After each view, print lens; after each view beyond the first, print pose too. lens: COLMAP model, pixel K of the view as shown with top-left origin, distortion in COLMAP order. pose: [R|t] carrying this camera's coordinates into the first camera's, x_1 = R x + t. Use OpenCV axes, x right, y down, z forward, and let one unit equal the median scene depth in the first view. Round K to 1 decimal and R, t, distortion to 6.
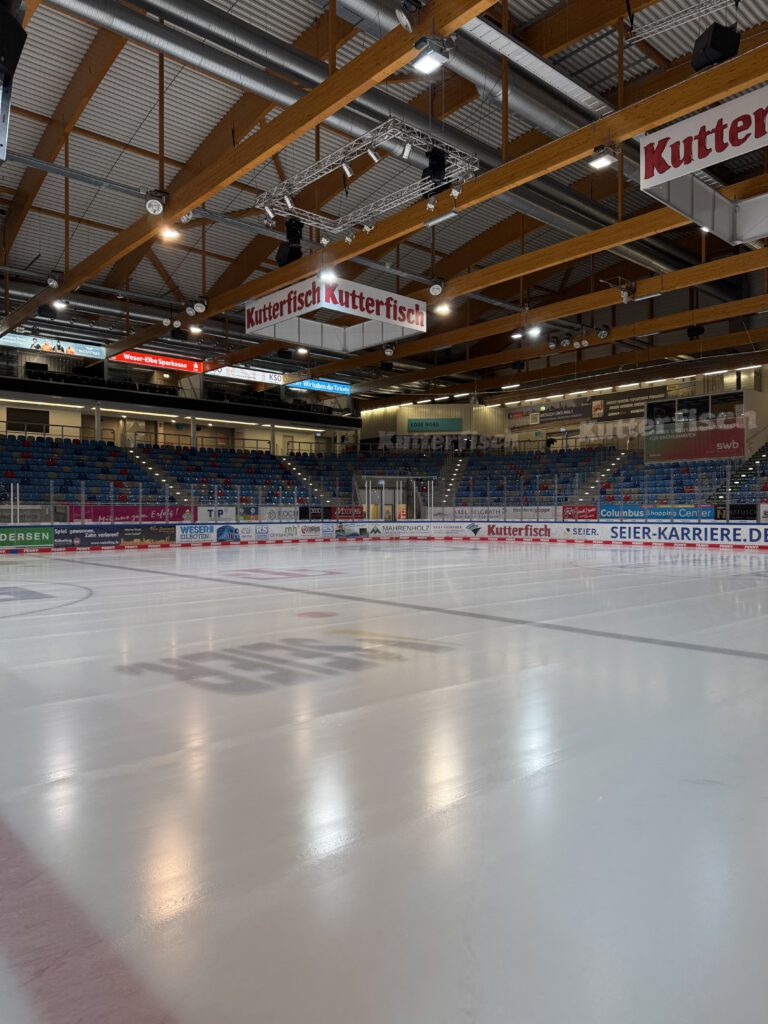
lens RADIAL K [[721.4, 0, 385.4], [0, 721.4, 502.7], [0, 0, 1]] dist [0.090004, -0.099755]
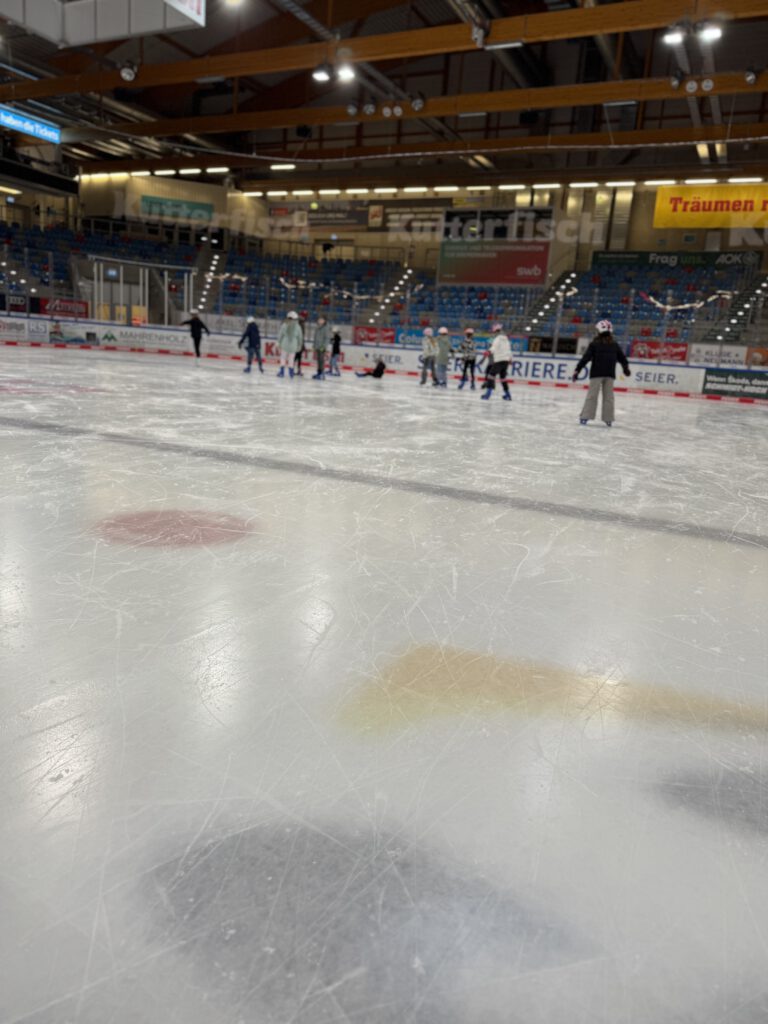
lens RADIAL K [[721.4, 0, 385.4], [0, 721.4, 502.7], [0, 0, 1]] dist [0.090004, -0.099755]
pose [[0.928107, -0.005781, 0.372268, -0.031694], [-0.081429, 0.972520, 0.218115, 0.017763], [-0.363299, -0.232748, 0.902132, 0.189193]]
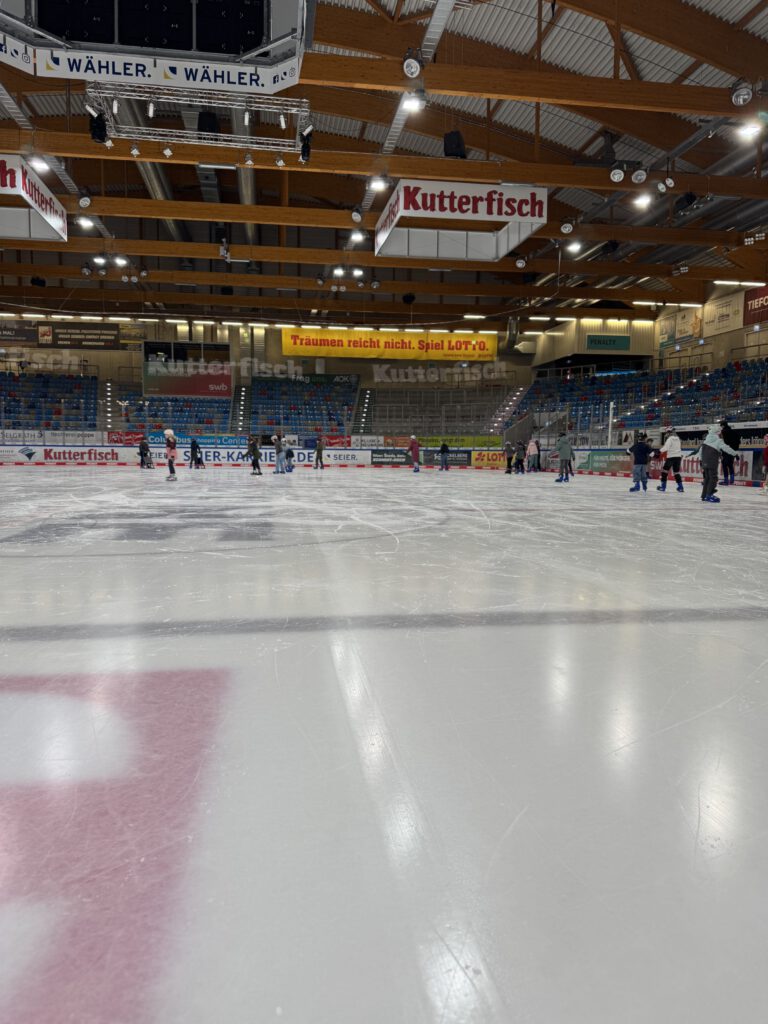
lens RADIAL K [[719.2, 0, 381.6], [0, 719.2, 523.2], [0, 0, 1]] dist [0.003171, -0.000881]
pose [[0.557533, -0.071834, 0.827041, -0.403183], [-0.026429, 0.994208, 0.104170, 0.016793], [-0.829734, -0.079936, 0.552405, 0.082290]]
